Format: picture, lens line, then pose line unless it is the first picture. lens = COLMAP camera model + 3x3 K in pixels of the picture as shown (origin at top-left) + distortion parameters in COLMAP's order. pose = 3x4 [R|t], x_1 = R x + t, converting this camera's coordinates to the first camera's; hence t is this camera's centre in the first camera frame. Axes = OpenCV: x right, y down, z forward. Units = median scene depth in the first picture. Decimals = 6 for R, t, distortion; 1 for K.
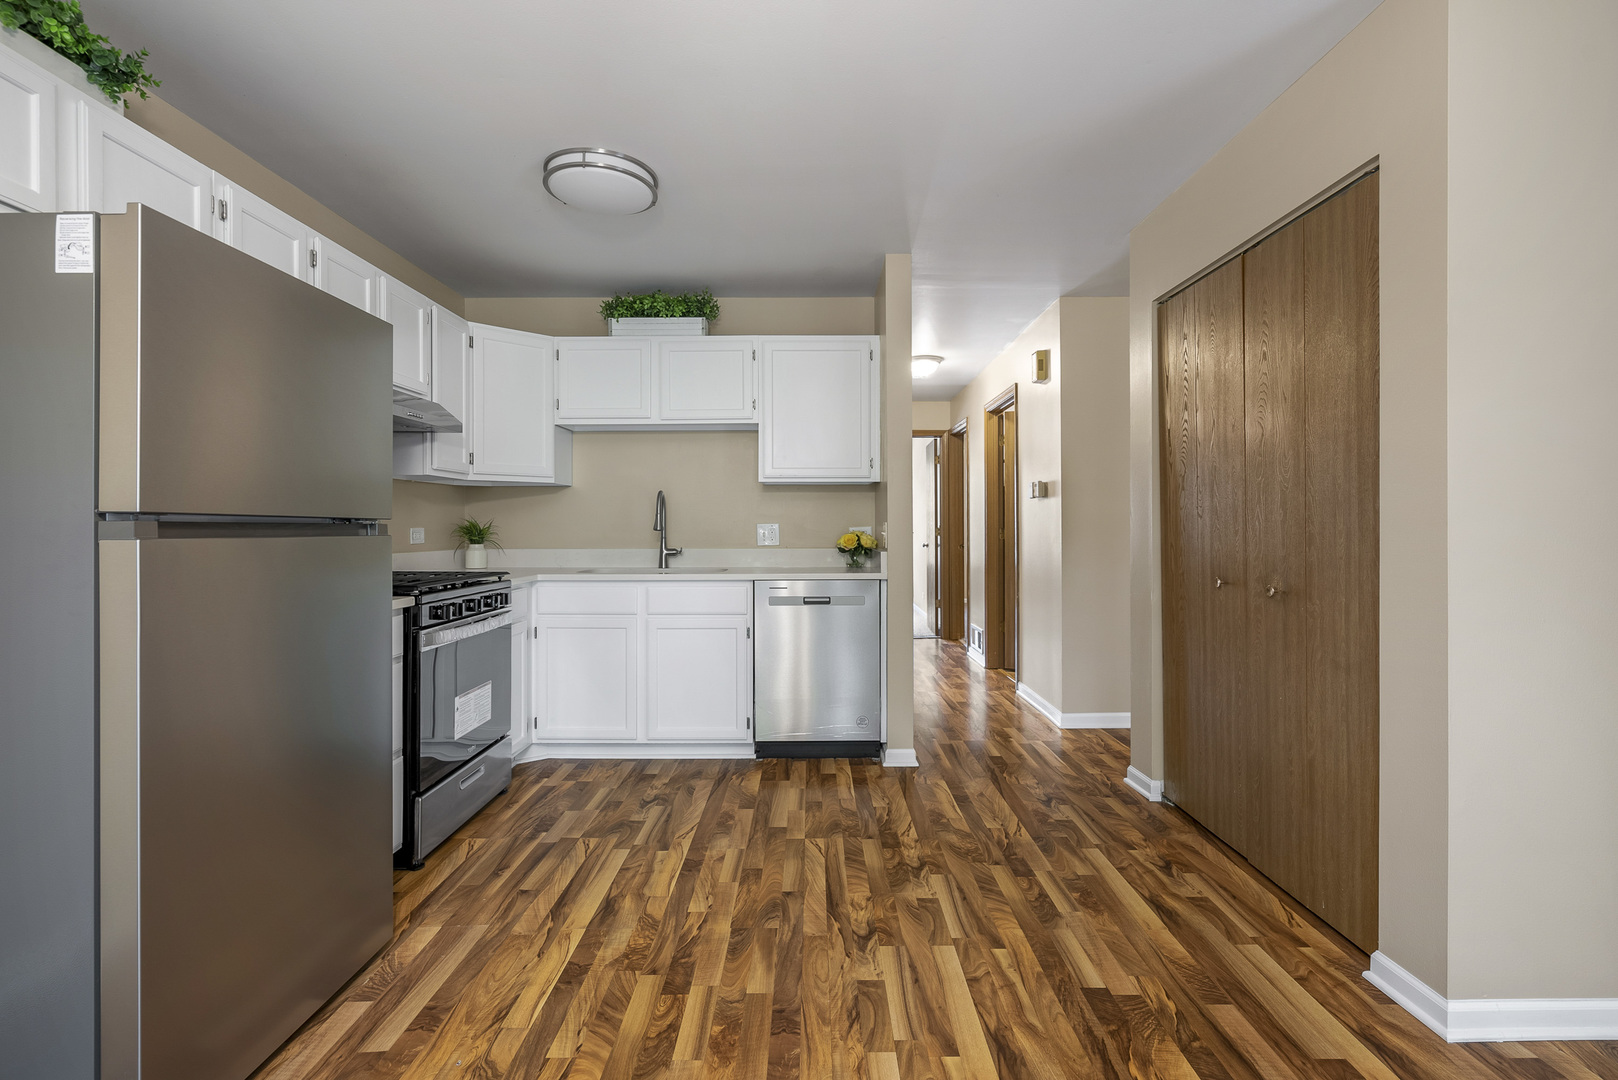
lens RADIAL K [[746.3, 0, 811.0], [0, 746.3, 531.8], [0, 0, 1]] dist [-0.000923, 0.000681]
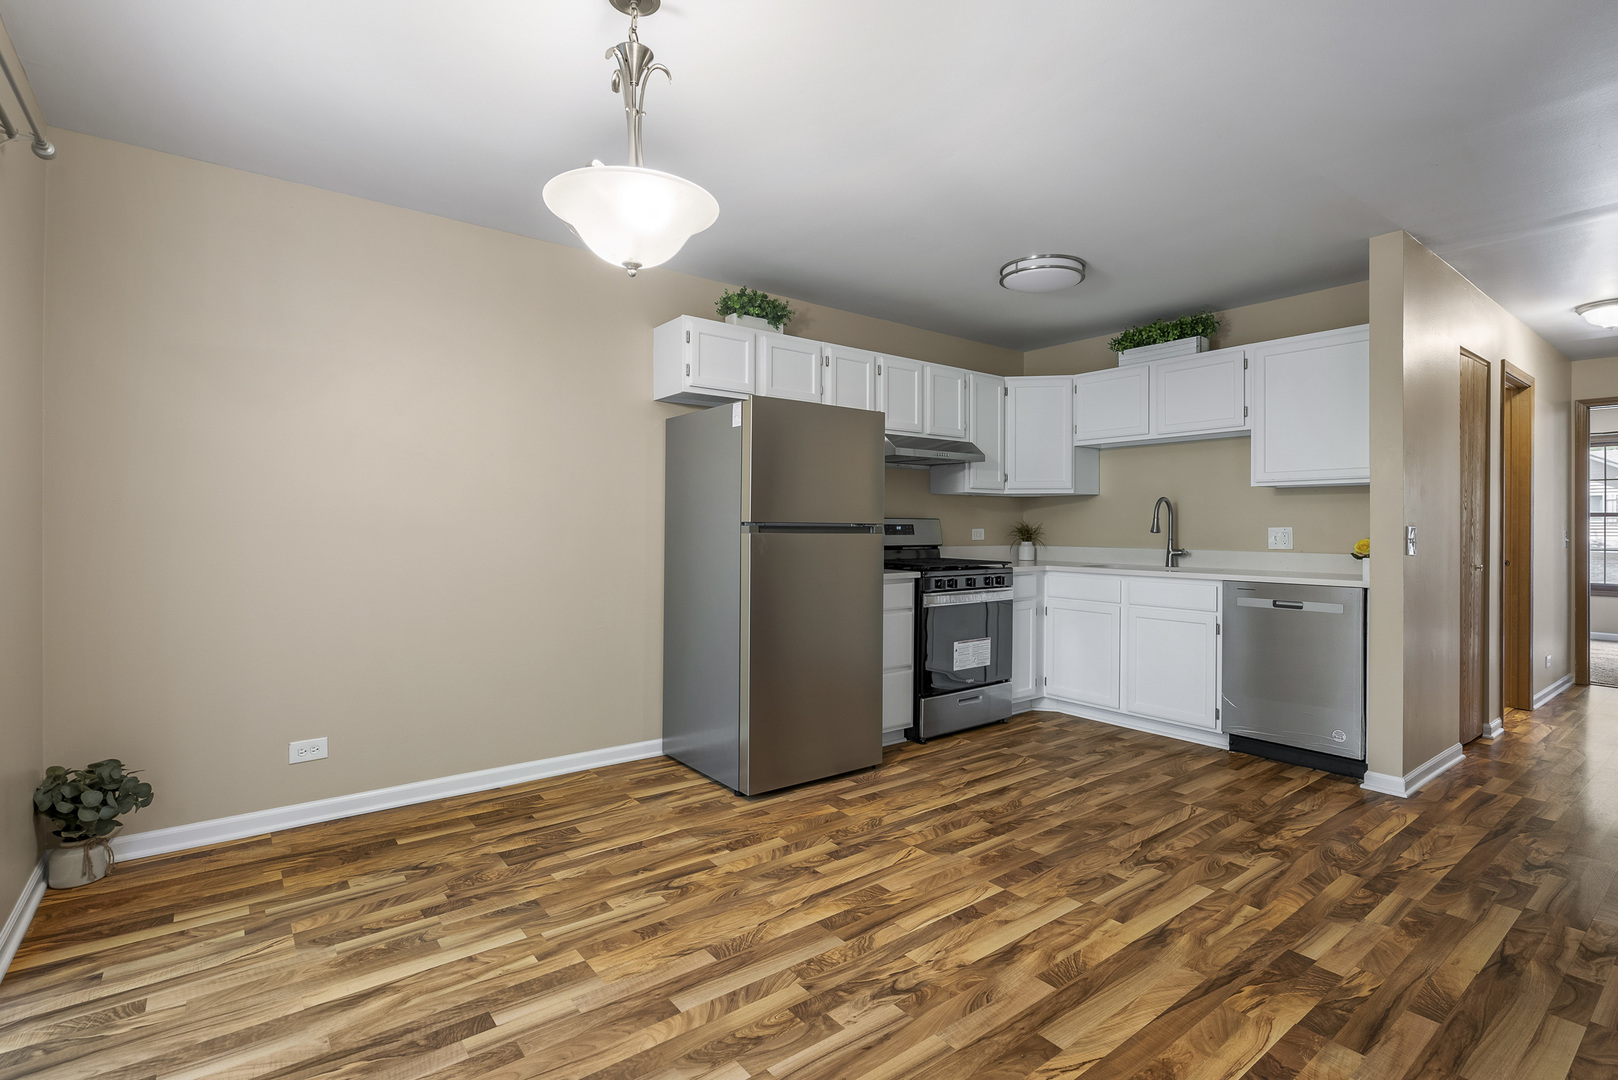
lens RADIAL K [[763.5, 0, 805.4], [0, 763.5, 533.3], [0, 0, 1]] dist [0.001774, 0.001030]
pose [[0.611796, 0.011917, -0.790926, 0.582246], [-0.011300, 0.999916, 0.006325, -0.003083], [0.790935, 0.005068, 0.611879, -0.188545]]
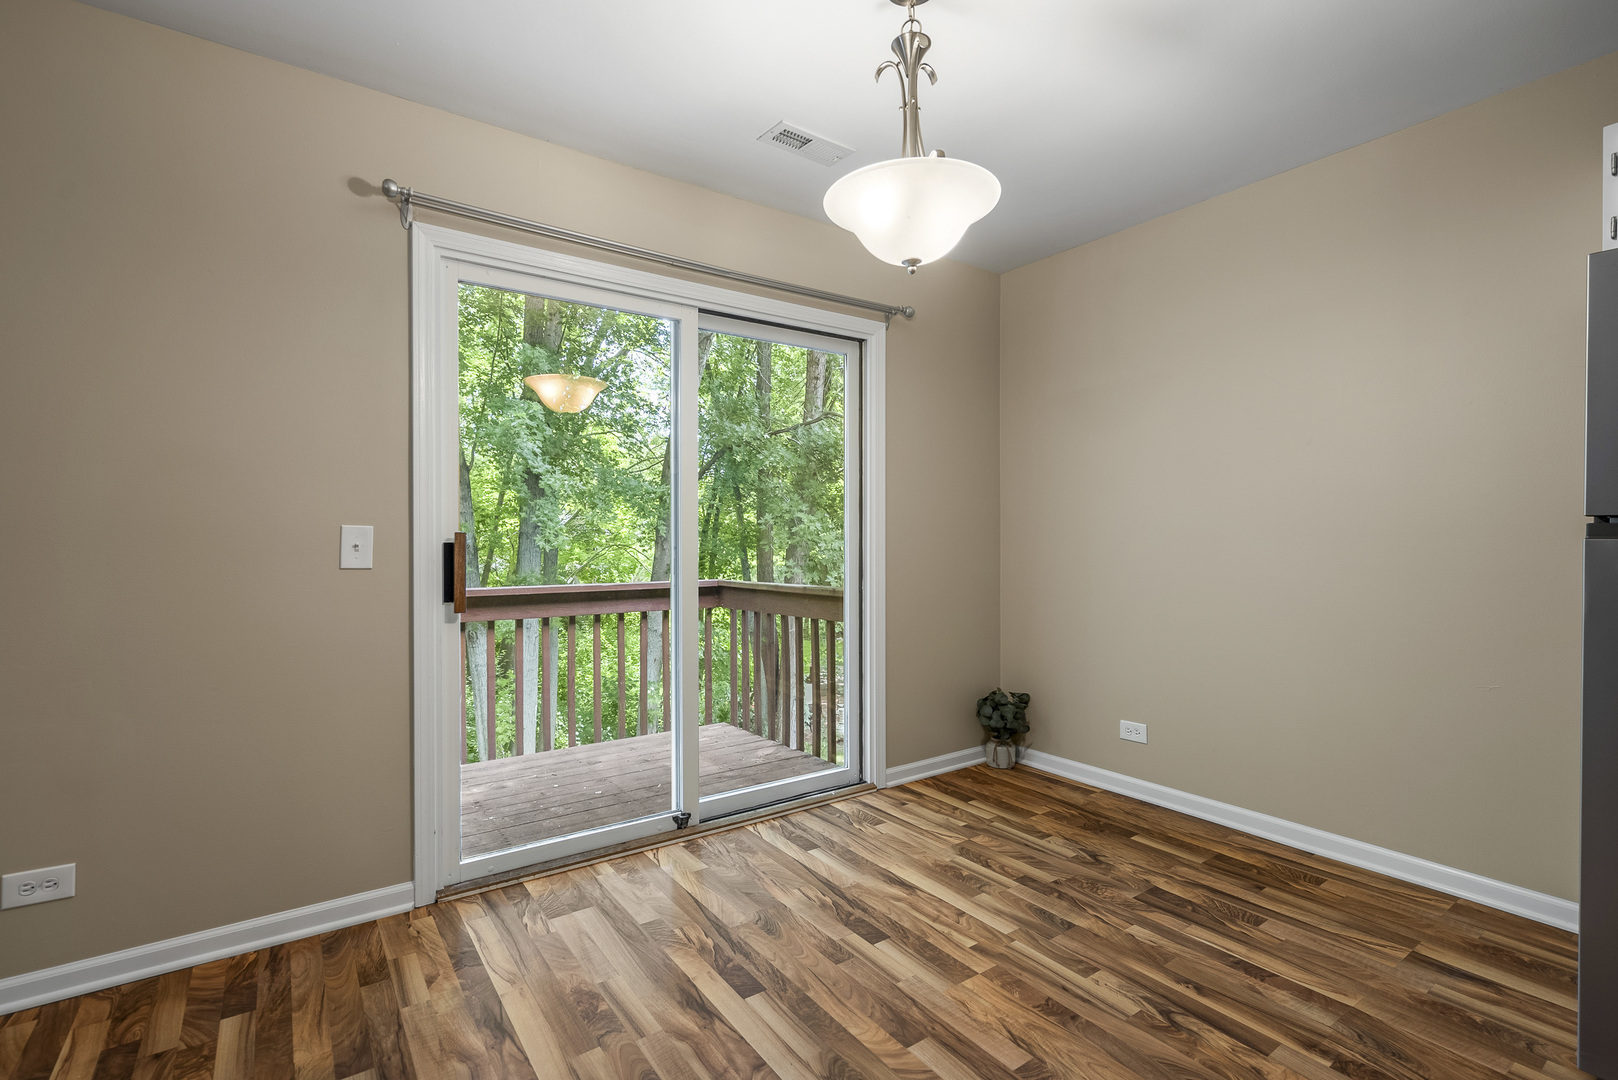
lens RADIAL K [[746.3, 0, 811.0], [0, 746.3, 531.8], [0, 0, 1]] dist [-0.000923, 0.000681]
pose [[-0.814950, 0.002921, -0.579524, 0.400932], [0.003610, 0.999993, -0.000037, -0.002310], [0.579520, -0.002122, -0.814955, 0.627476]]
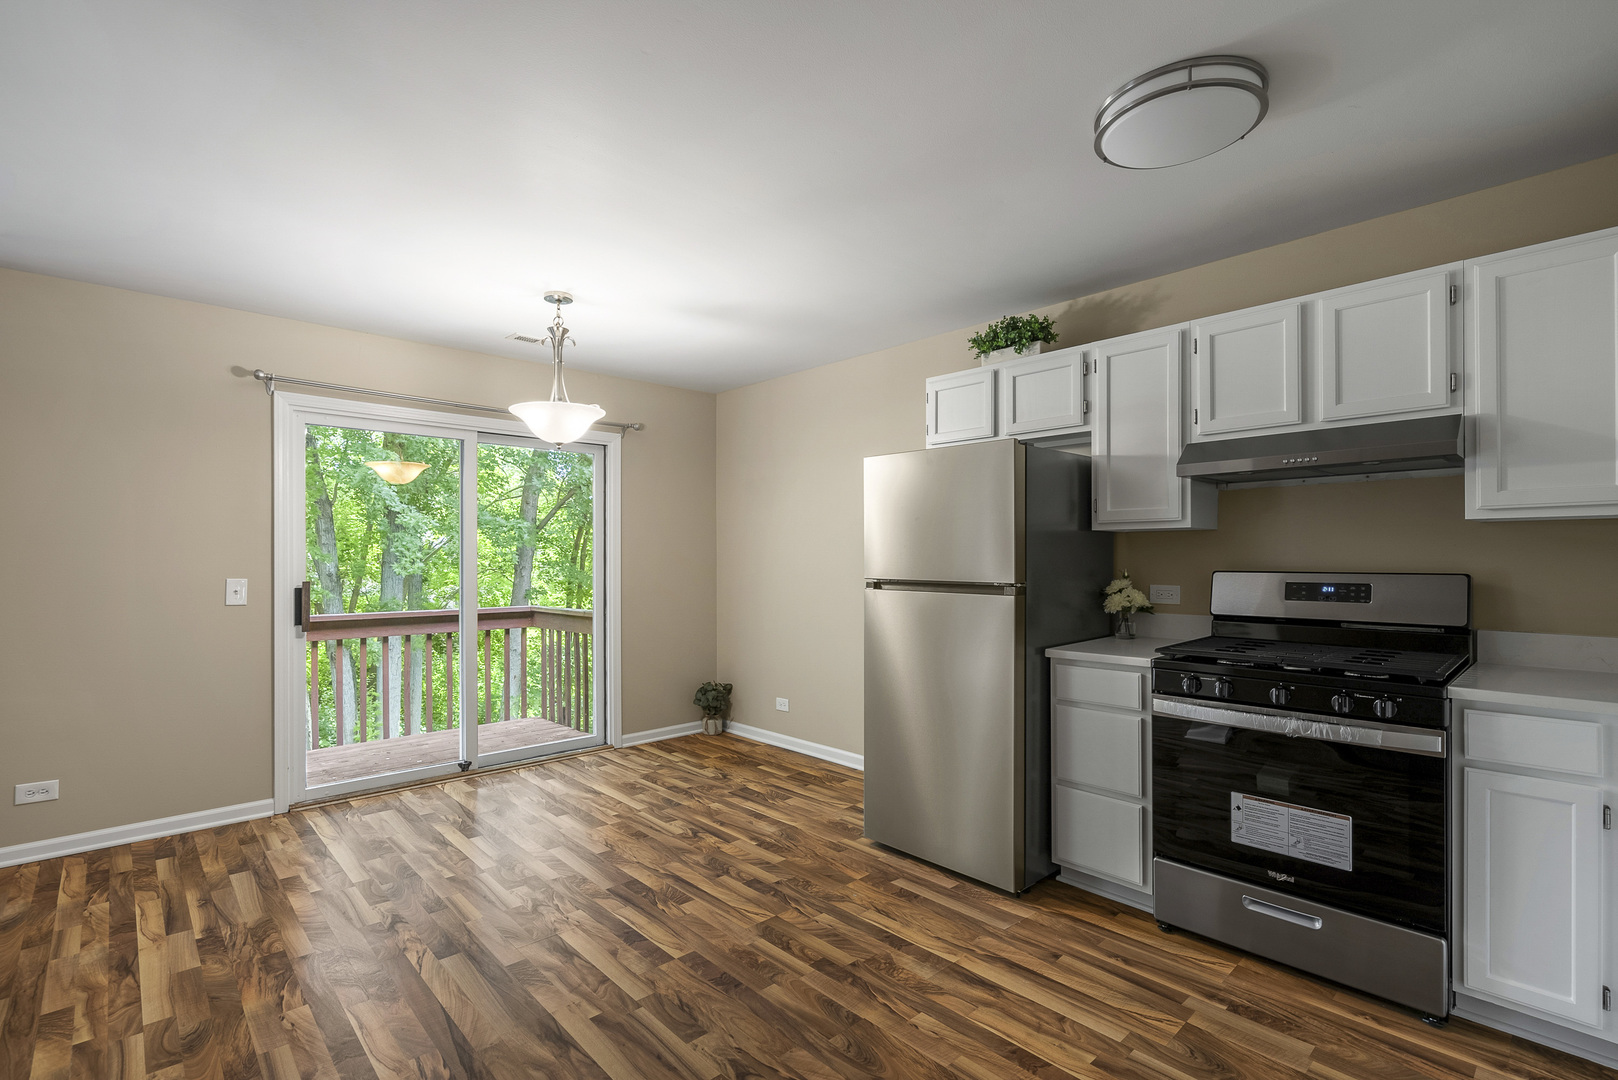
lens RADIAL K [[741.8, 0, 810.8], [0, 741.8, 552.7], [0, 0, 1]] dist [-0.000451, 0.000422]
pose [[-0.729613, 0.001423, -0.683859, 0.492828], [0.001269, 0.999999, 0.000727, -0.058770], [0.683859, -0.000337, -0.729614, 1.364392]]
